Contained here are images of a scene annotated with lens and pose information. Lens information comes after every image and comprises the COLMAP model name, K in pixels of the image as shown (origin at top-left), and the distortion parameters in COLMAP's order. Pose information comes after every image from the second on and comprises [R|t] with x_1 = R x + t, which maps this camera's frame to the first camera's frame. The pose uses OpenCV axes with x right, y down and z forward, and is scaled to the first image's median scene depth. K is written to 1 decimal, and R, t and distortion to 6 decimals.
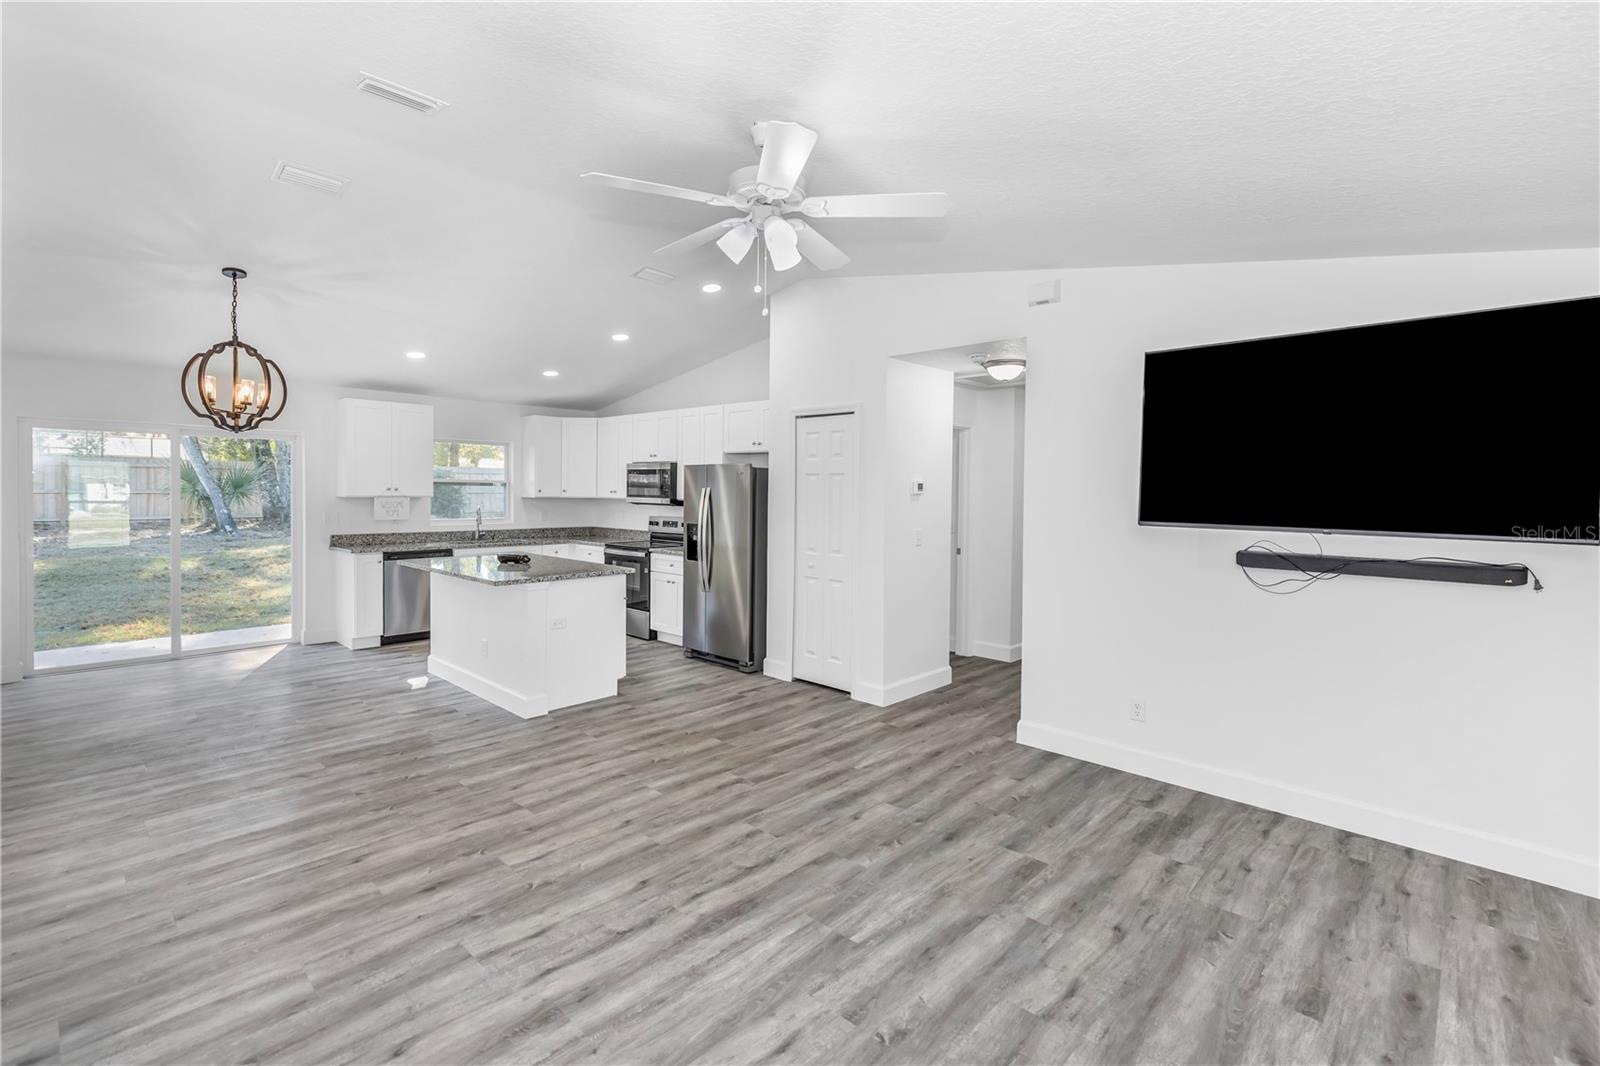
lens RADIAL K [[723.9, 0, 801.3], [0, 723.9, 507.9], [0, 0, 1]] dist [-0.001162, -0.000966]
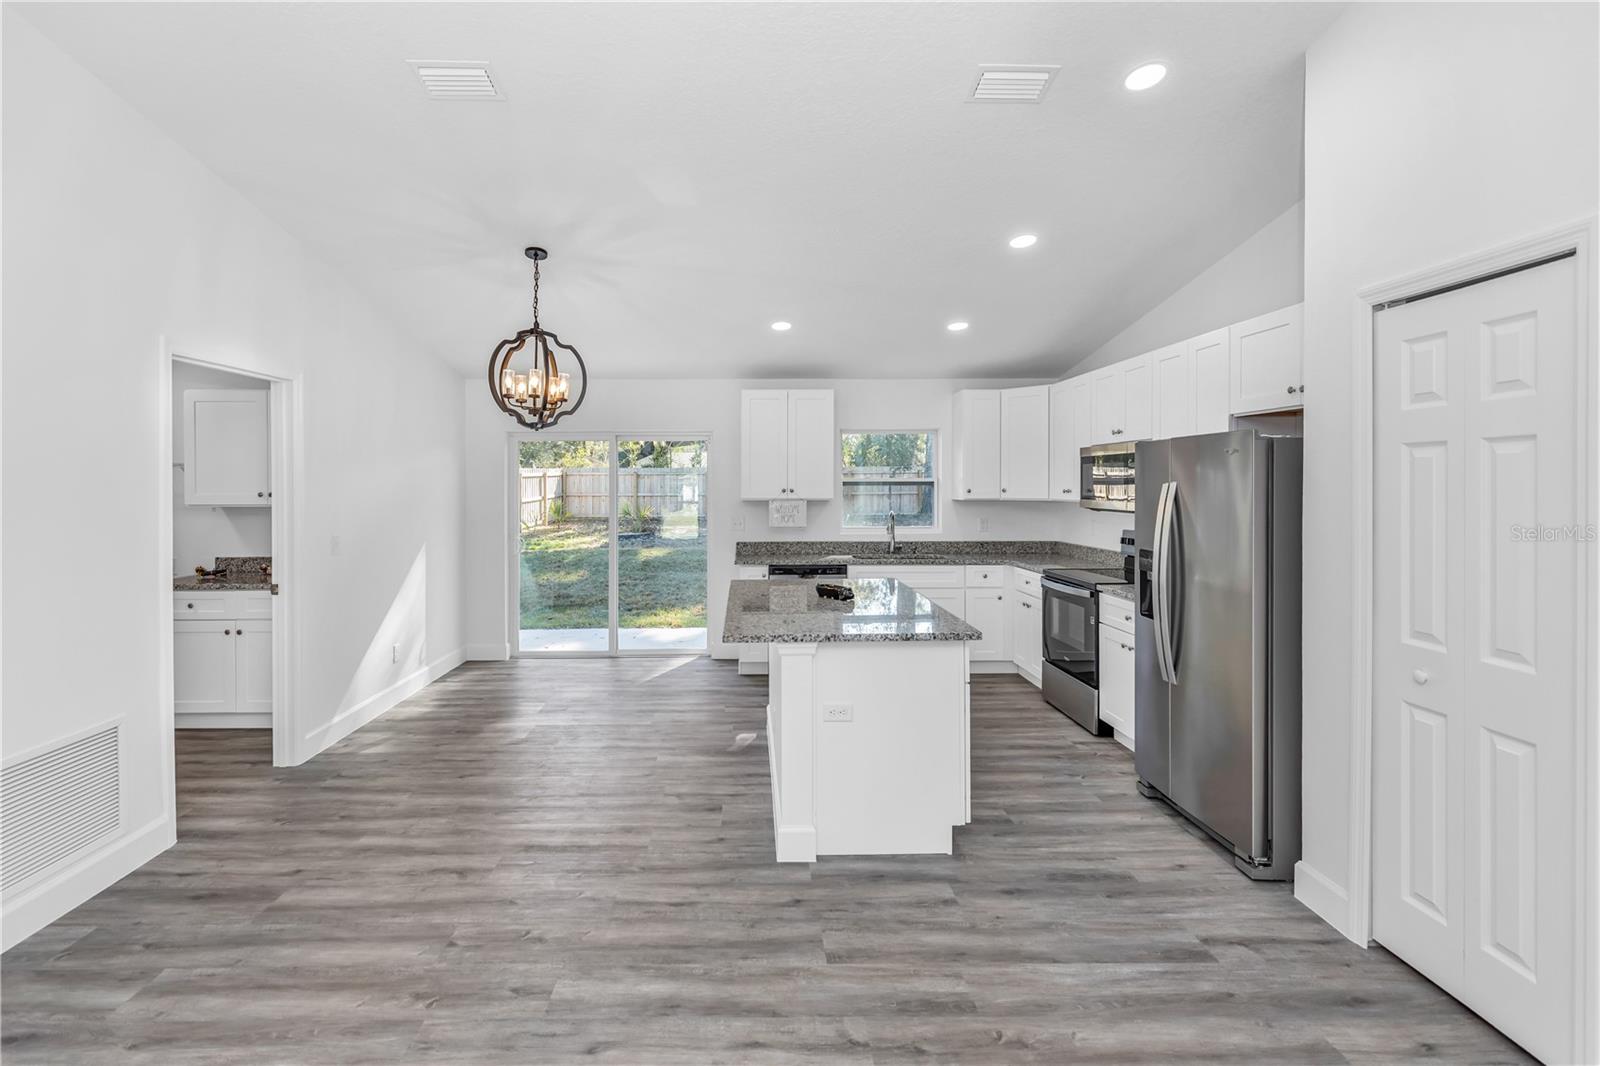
lens RADIAL K [[742.6, 0, 756.2], [0, 742.6, 491.7], [0, 0, 1]] dist [0.002965, 0.000048]
pose [[0.686863, -0.008319, -0.726740, 0.071600], [-0.007241, 0.999807, -0.018289, -0.012893], [0.726751, 0.017824, 0.686670, 0.553321]]
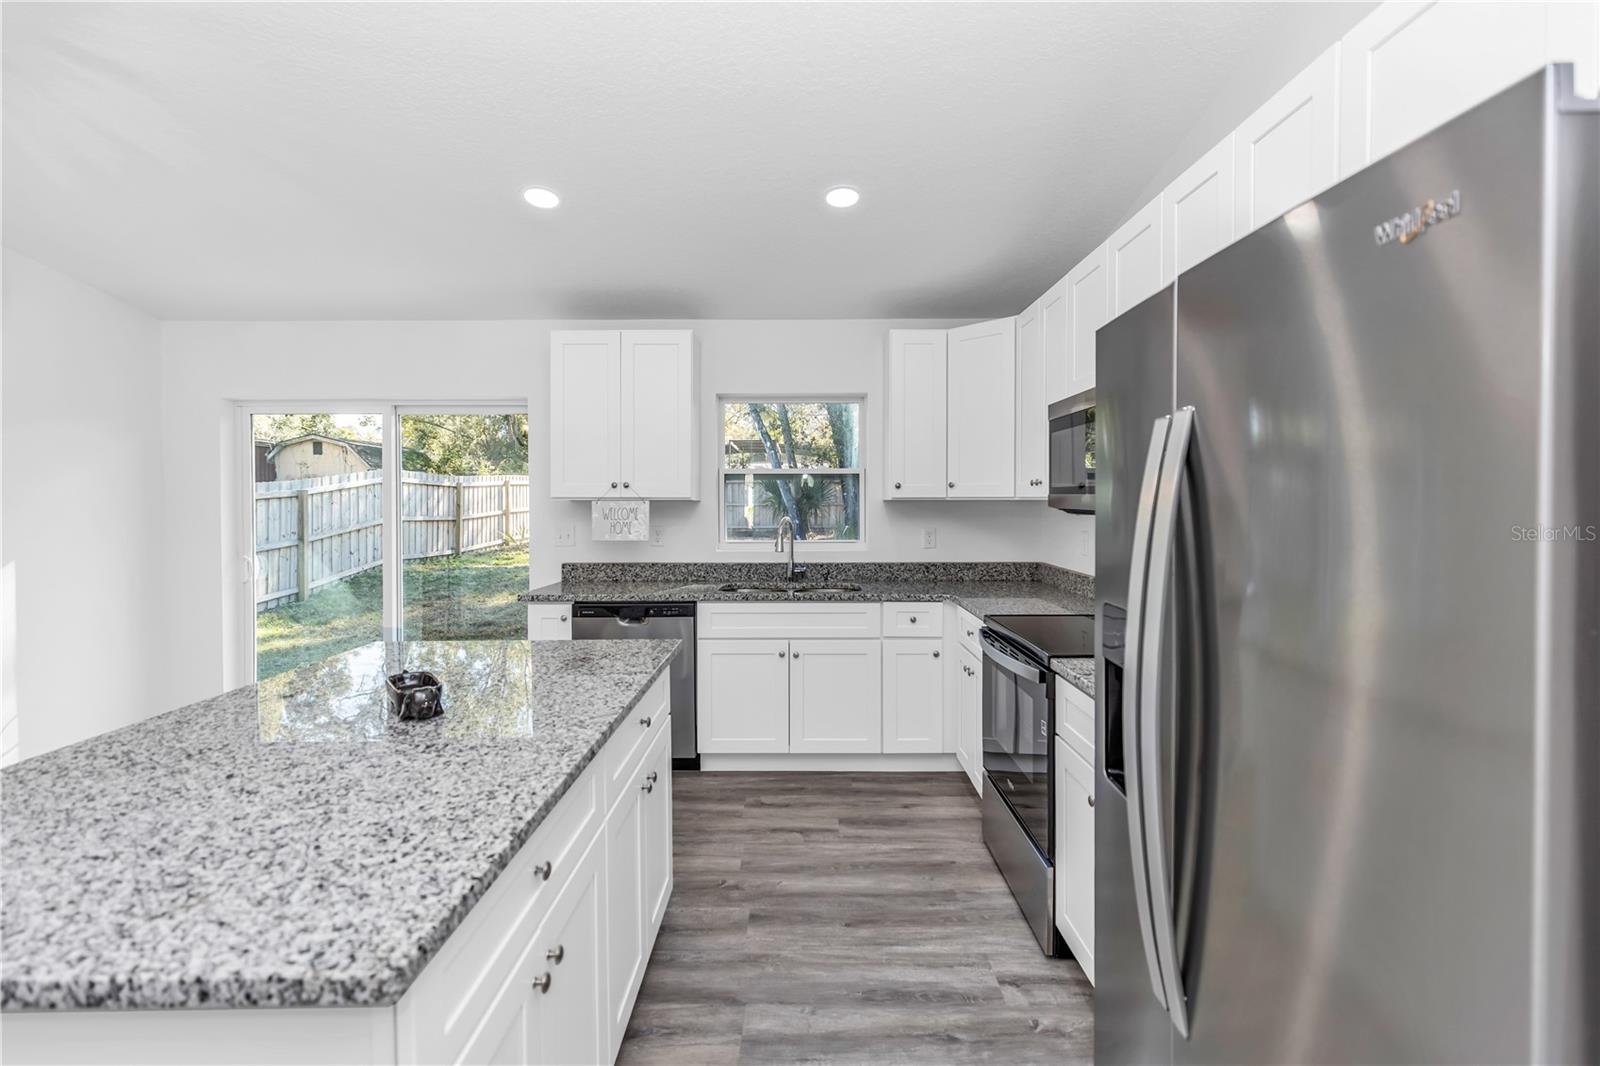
lens RADIAL K [[719.2, 0, 816.3], [0, 719.2, 506.2], [0, 0, 1]] dist [-0.000090, -0.000008]
pose [[0.682715, -0.007681, -0.730644, -0.086454], [-0.007757, 0.999812, -0.017759, -0.002411], [0.730643, 0.017791, 0.682528, 1.098577]]
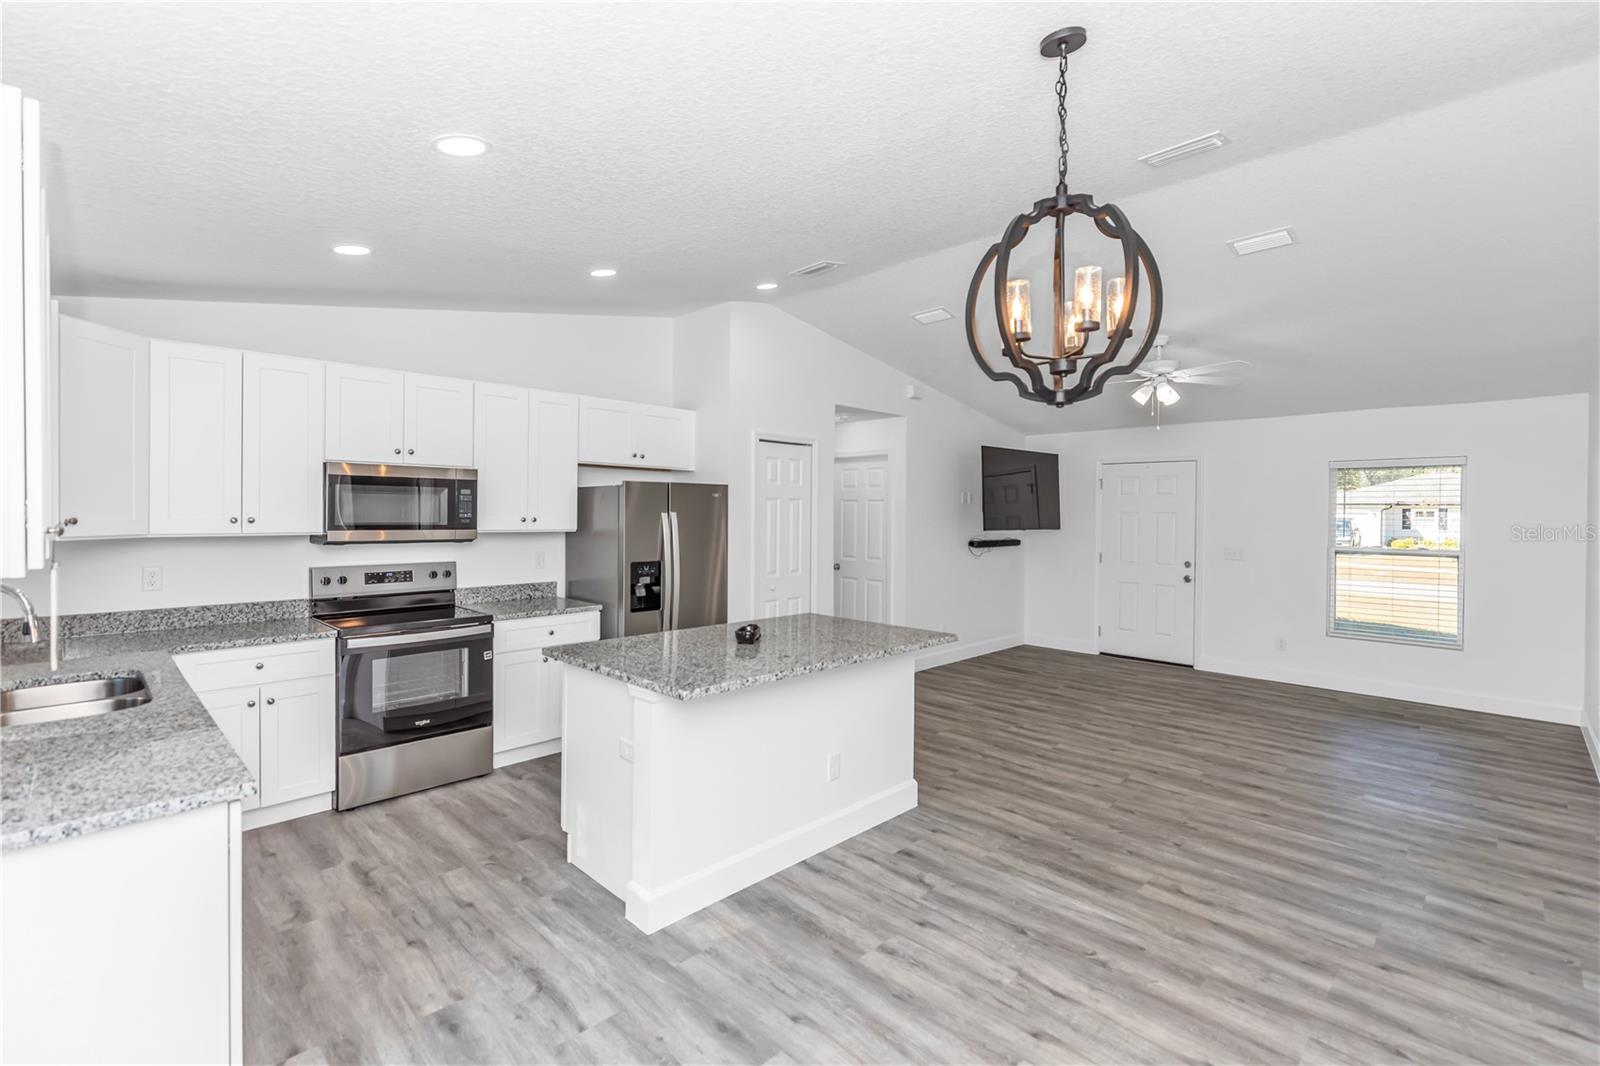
lens RADIAL K [[726.8, 0, 797.0], [0, 726.8, 520.8], [0, 0, 1]] dist [0.002215, 0.000745]
pose [[0.029067, -0.024500, 0.999277, -1.203926], [0.018044, 0.999550, 0.023981, -0.047132], [-0.999415, 0.017334, 0.029496, 1.121722]]
